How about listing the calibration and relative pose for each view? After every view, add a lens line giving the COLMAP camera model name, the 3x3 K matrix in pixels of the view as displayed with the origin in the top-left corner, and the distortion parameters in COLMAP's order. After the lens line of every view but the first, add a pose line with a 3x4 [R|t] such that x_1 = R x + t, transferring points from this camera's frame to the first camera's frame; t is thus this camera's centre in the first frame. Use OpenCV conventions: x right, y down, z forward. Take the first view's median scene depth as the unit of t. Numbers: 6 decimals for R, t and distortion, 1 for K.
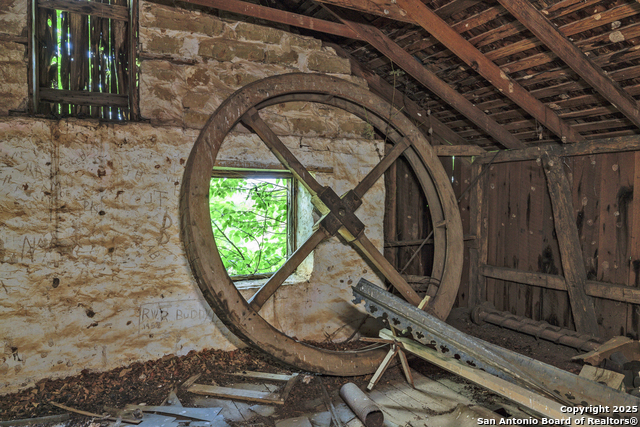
lens RADIAL K [[473.2, 0, 319.3], [0, 473.2, 211.9], [0, 0, 1]] dist [-0.007643, 0.000991]
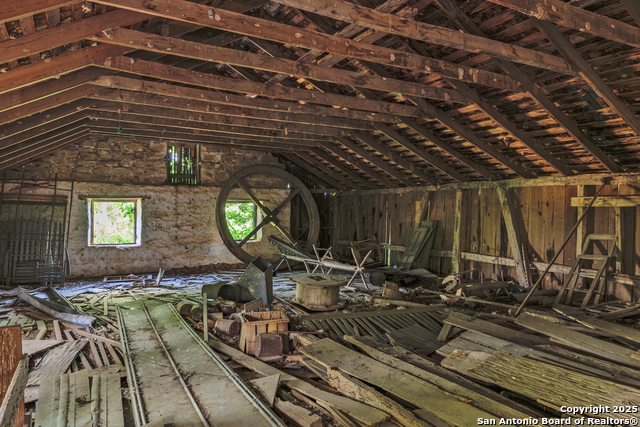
lens RADIAL K [[446.8, 0, 320.8], [0, 446.8, 214.6], [0, 0, 1]] dist [0.002768, -0.000080]
pose [[0.999793, 0.000433, 0.020363, 0.298632], [-0.000245, 0.999958, -0.009200, 0.021056], [-0.020366, 0.009193, 0.999750, -1.738355]]
